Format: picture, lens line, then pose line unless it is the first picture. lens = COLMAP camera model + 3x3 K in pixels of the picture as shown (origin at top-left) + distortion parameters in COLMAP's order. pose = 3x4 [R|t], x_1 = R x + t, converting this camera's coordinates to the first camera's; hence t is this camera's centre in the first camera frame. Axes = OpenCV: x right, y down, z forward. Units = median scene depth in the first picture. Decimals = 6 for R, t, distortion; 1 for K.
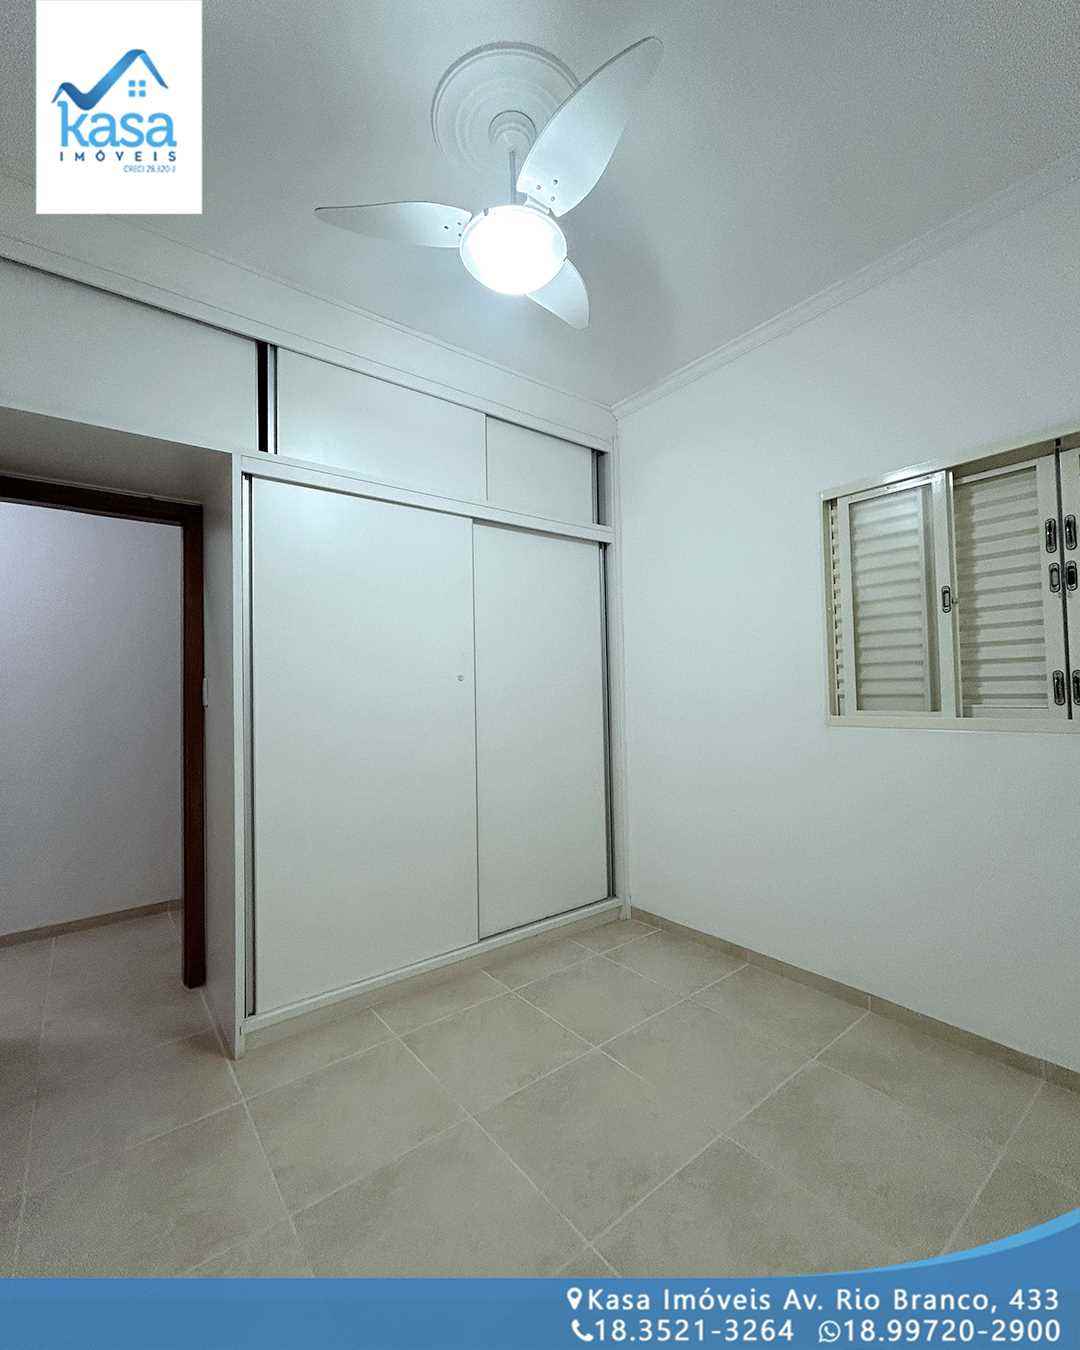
lens RADIAL K [[593.5, 0, 541.7], [0, 593.5, 671.4], [0, 0, 1]] dist [-0.009001, 0.000419]
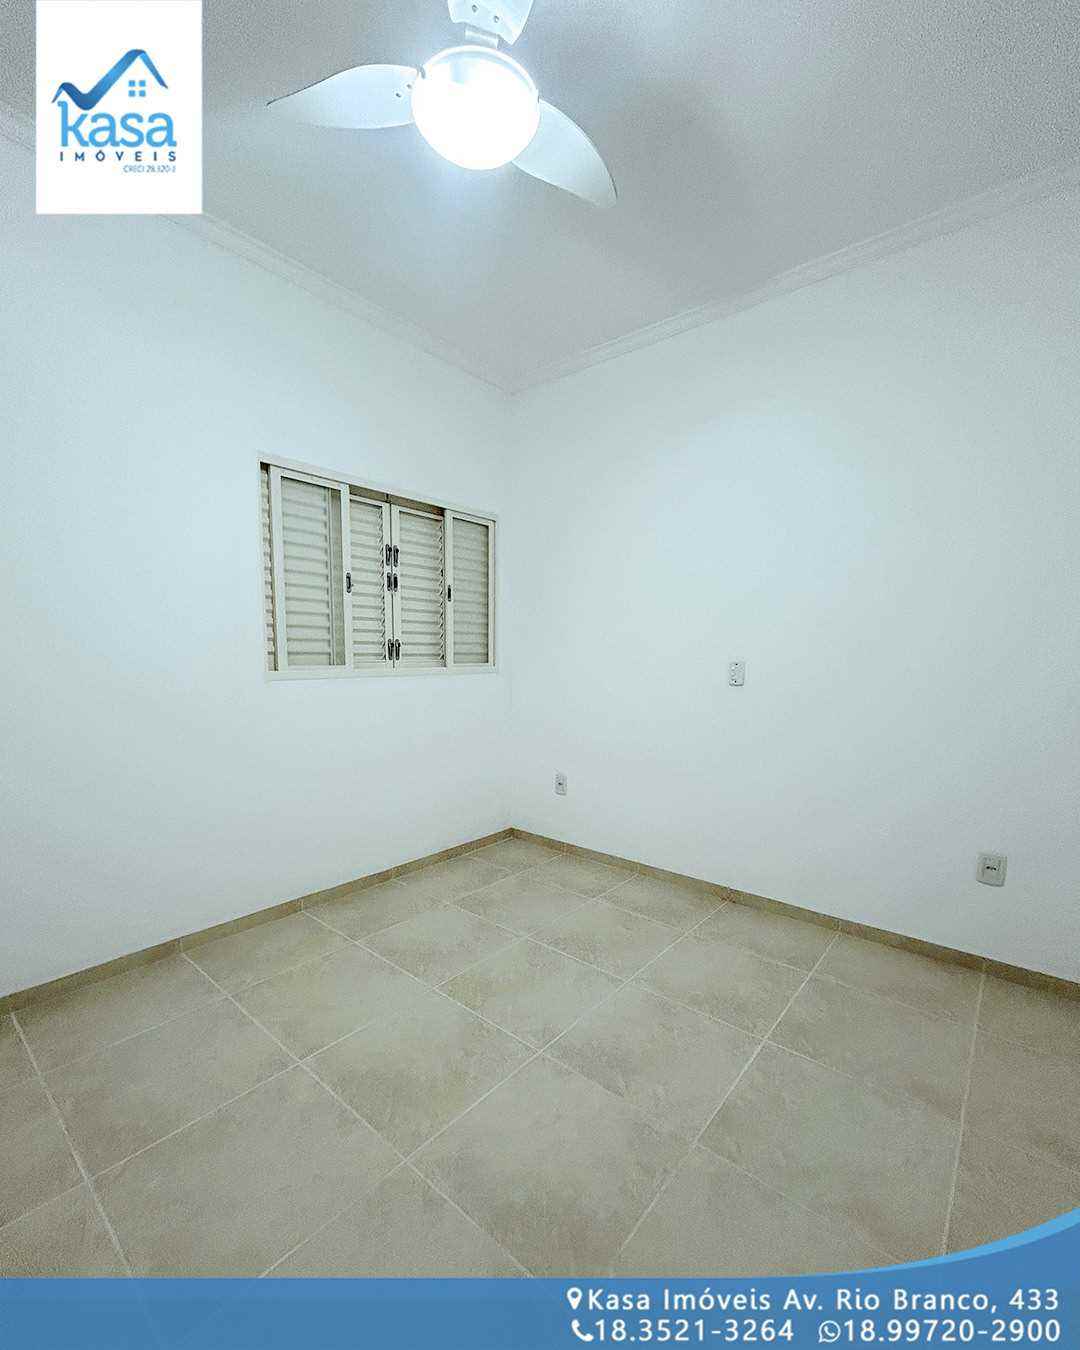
lens RADIAL K [[578.7, 0, 538.8], [0, 578.7, 722.1], [0, 0, 1]] dist [-0.000390, 0.000099]
pose [[-0.207429, -0.106562, 0.972429, -0.790026], [-0.042178, 0.994099, 0.099939, 0.048290], [-0.977340, -0.020285, -0.210700, 0.897814]]
